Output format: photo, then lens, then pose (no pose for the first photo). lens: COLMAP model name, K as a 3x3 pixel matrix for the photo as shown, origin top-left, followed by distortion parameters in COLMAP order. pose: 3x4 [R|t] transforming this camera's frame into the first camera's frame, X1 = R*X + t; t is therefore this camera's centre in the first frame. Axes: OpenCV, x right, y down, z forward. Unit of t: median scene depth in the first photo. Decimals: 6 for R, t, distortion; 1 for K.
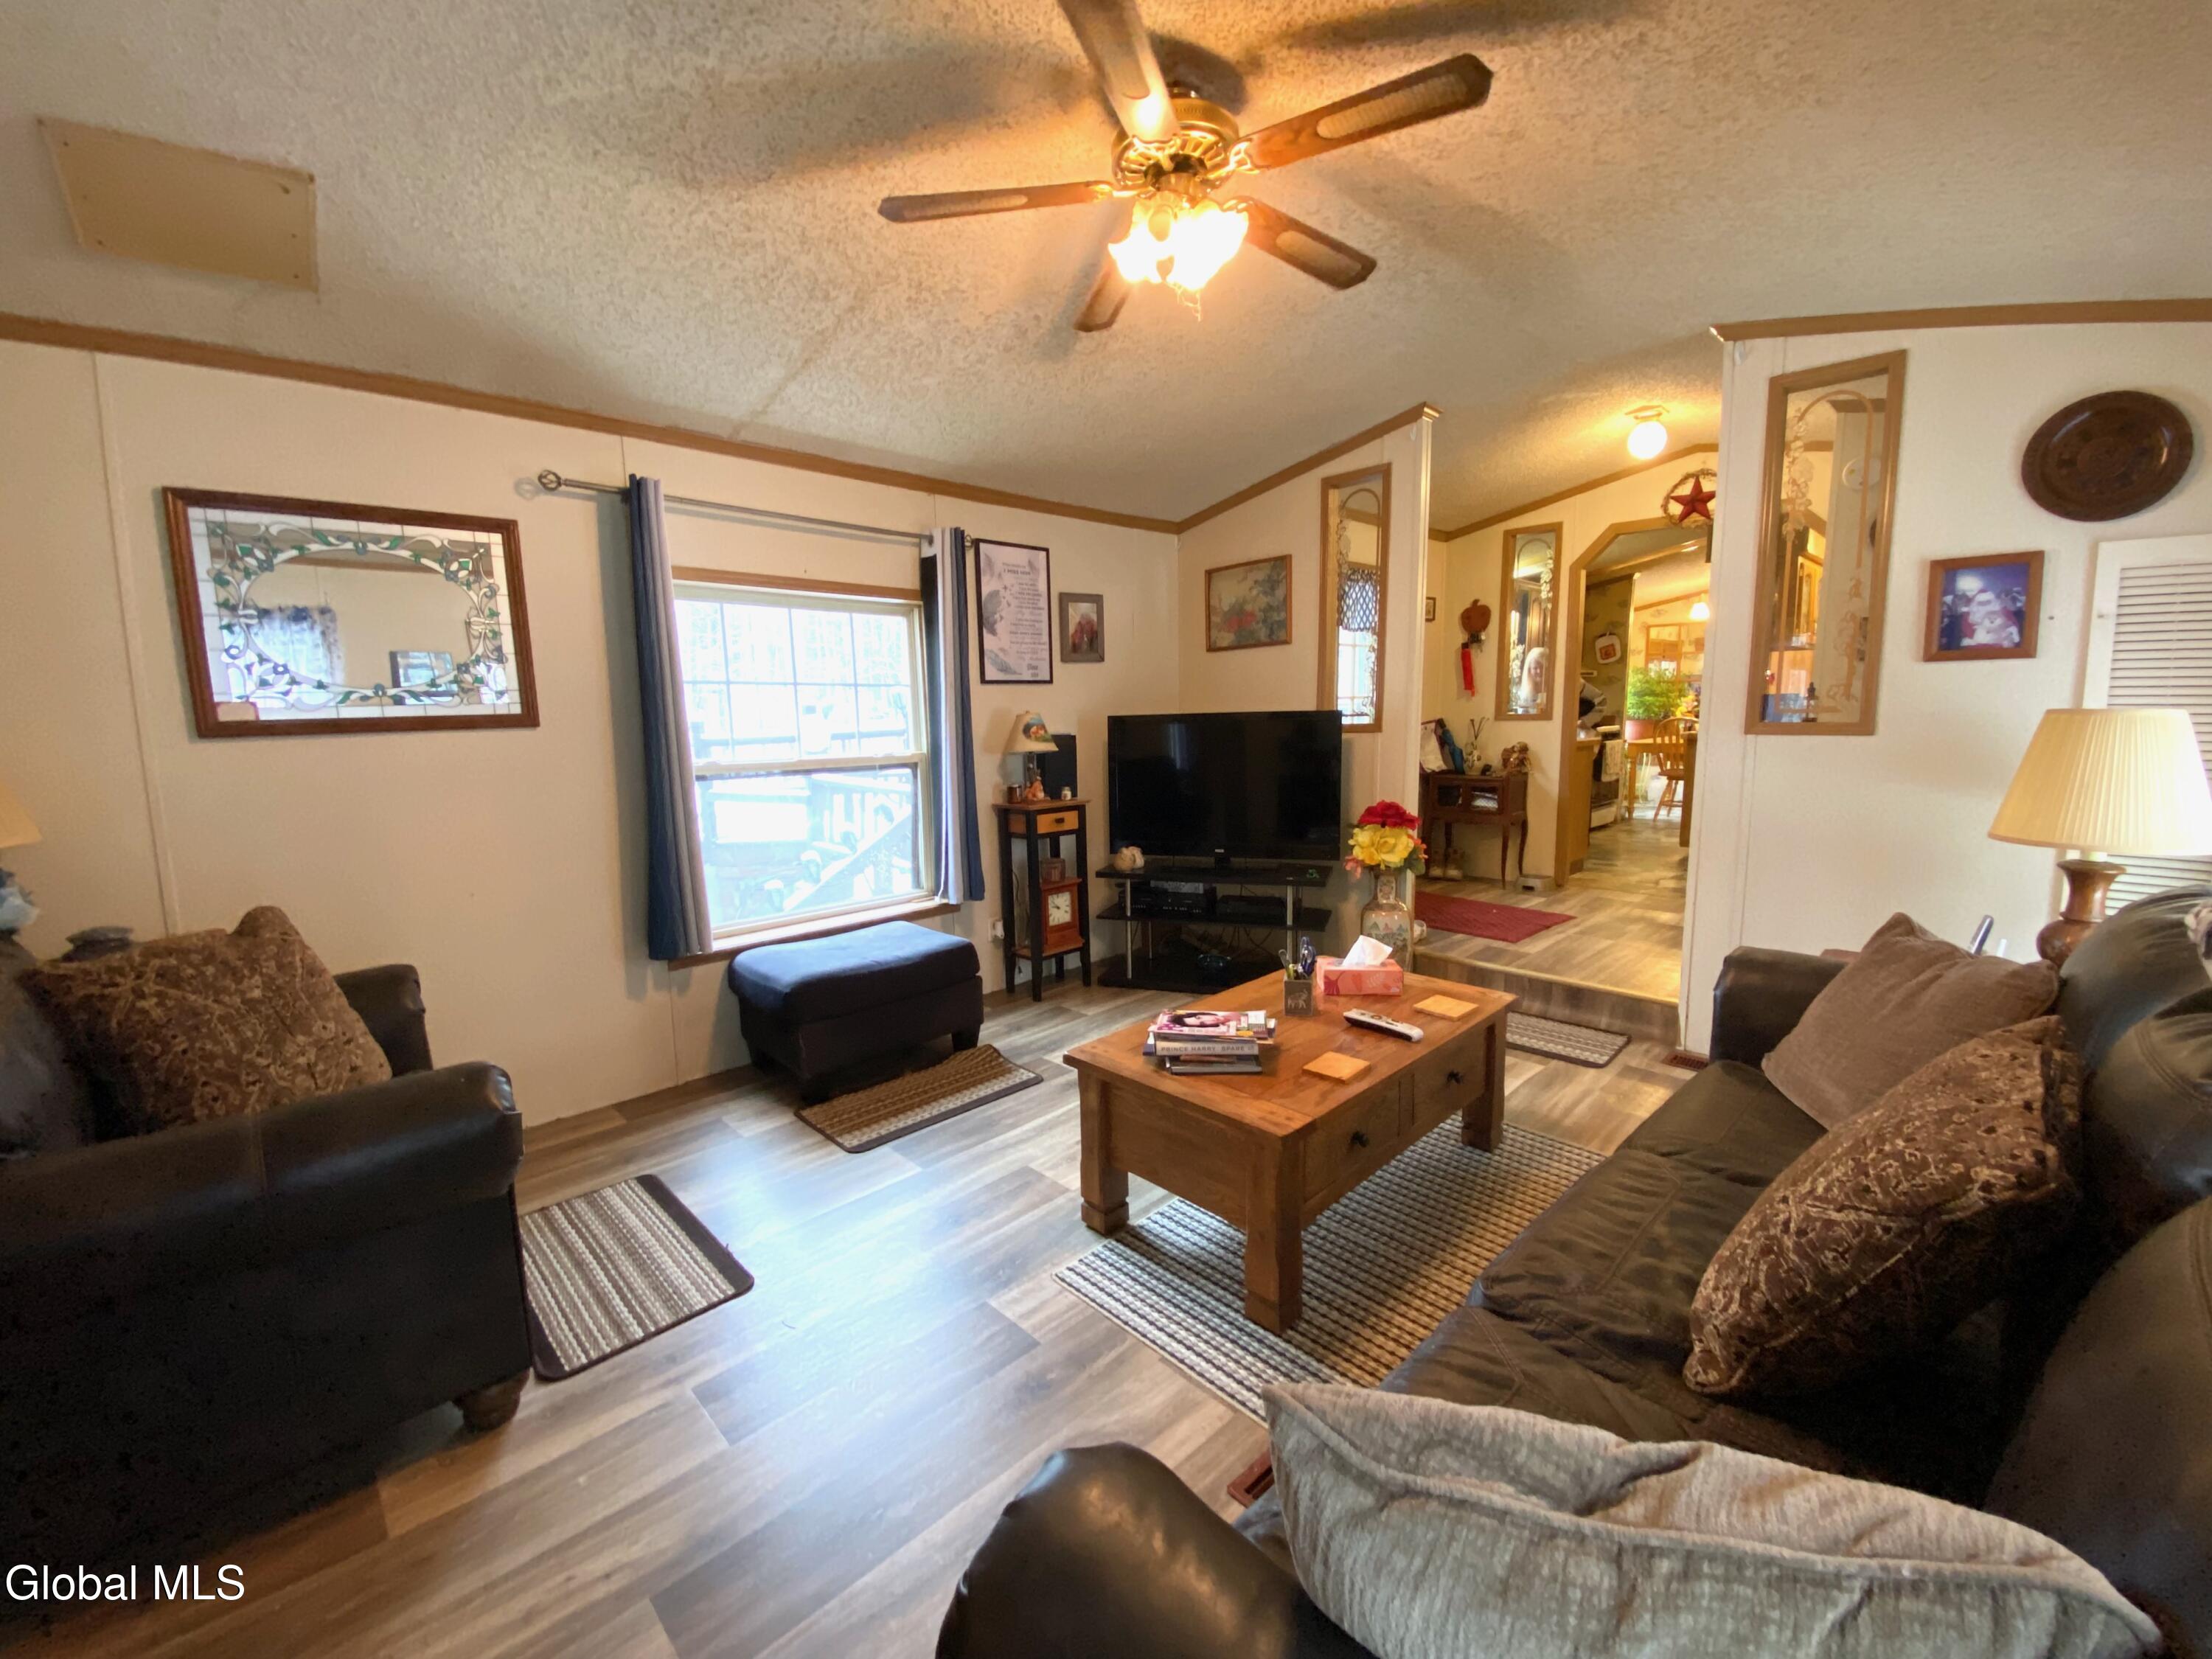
lens RADIAL K [[894.0, 0, 1118.2], [0, 894.0, 823.4], [0, 0, 1]] dist [-0.001404, -0.000289]
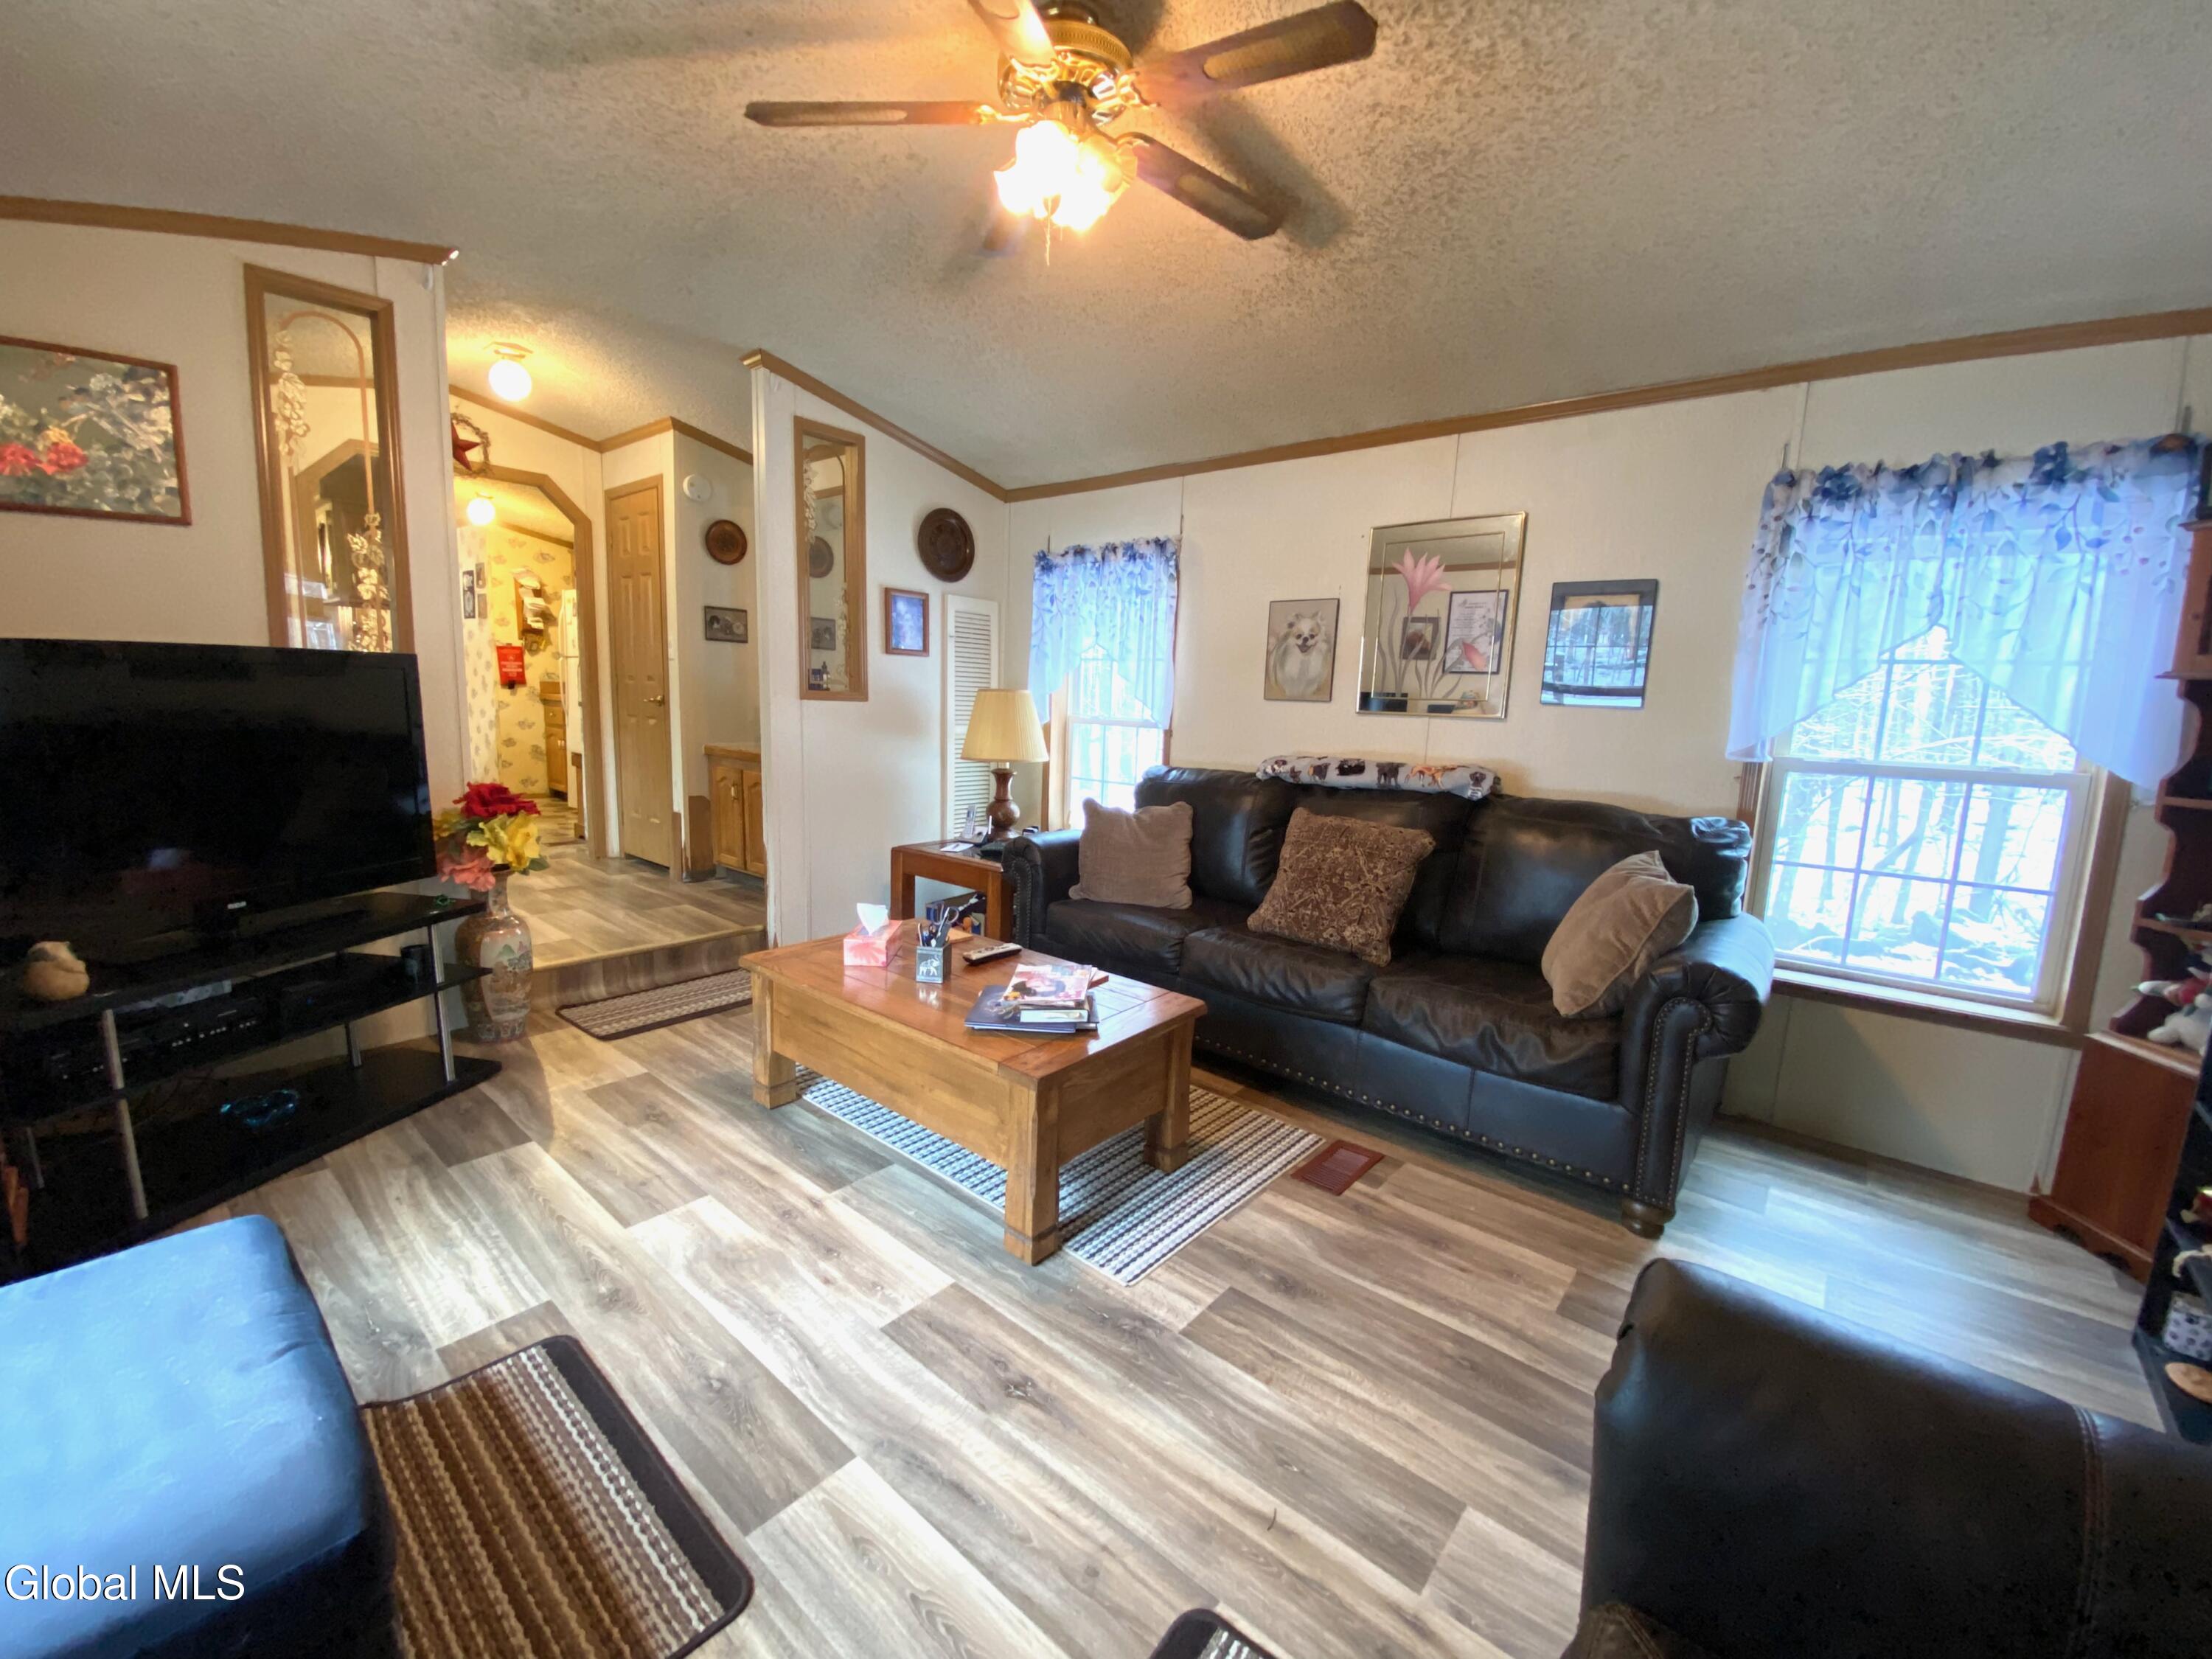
lens RADIAL K [[894.0, 0, 1118.2], [0, 894.0, 823.4], [0, 0, 1]] dist [-0.001404, -0.000289]
pose [[-0.095242, -0.133477, 0.986465, -0.697817], [0.094612, 0.985270, 0.142450, -0.075197], [-0.990948, 0.106898, -0.081211, 0.780627]]
